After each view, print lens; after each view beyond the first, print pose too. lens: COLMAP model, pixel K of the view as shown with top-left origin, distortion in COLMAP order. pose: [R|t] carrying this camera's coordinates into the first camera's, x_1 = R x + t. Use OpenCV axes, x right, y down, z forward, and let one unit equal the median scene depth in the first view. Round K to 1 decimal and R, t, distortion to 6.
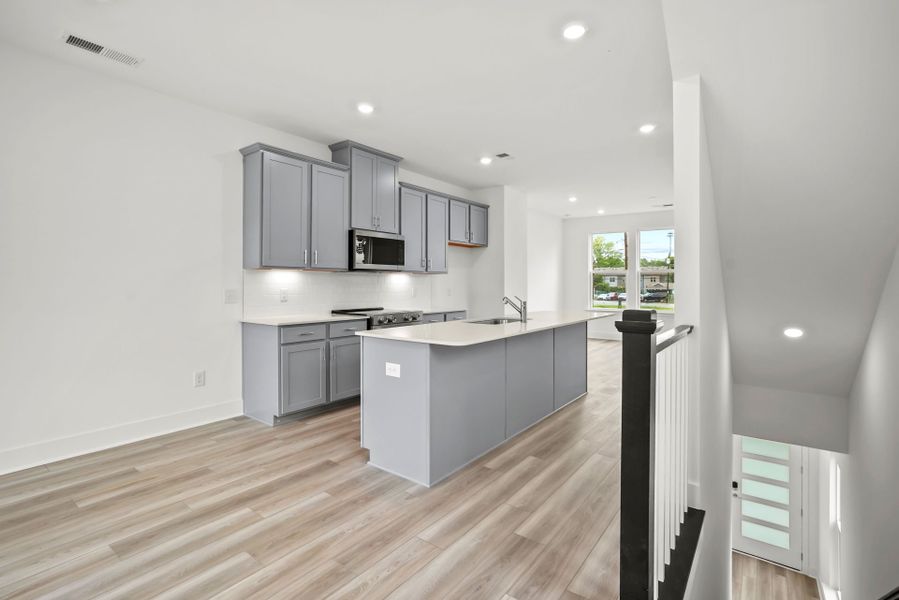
lens RADIAL K [[419.1, 0, 450.4], [0, 419.1, 289.3], [0, 0, 1]] dist [-0.034393, 0.023326]
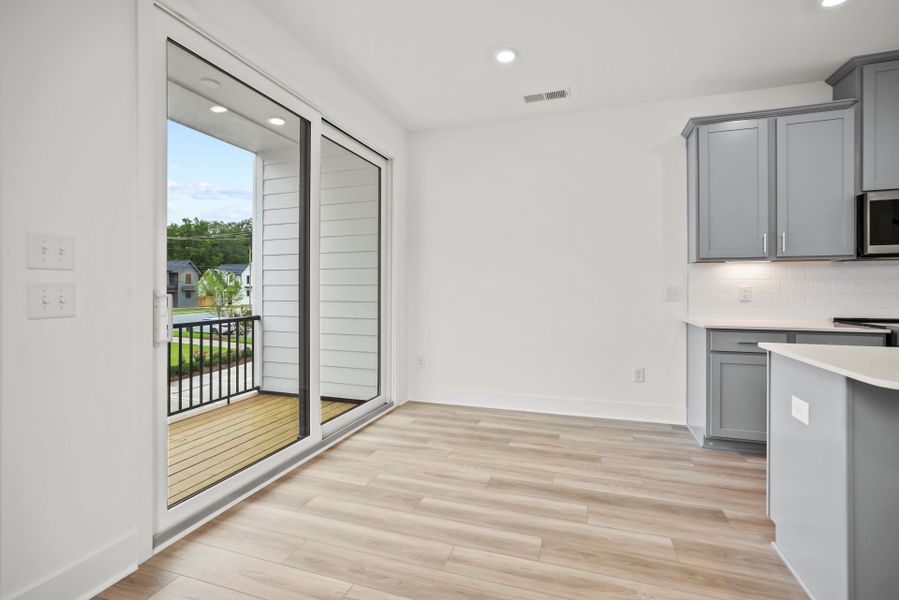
lens RADIAL K [[419.1, 0, 450.4], [0, 419.1, 289.3], [0, 0, 1]] dist [-0.034393, 0.023326]
pose [[0.325754, -0.000200, -0.945455, 0.251684], [-0.011098, 0.999930, -0.004035, 0.022198], [0.945389, 0.011808, 0.325729, 0.295081]]
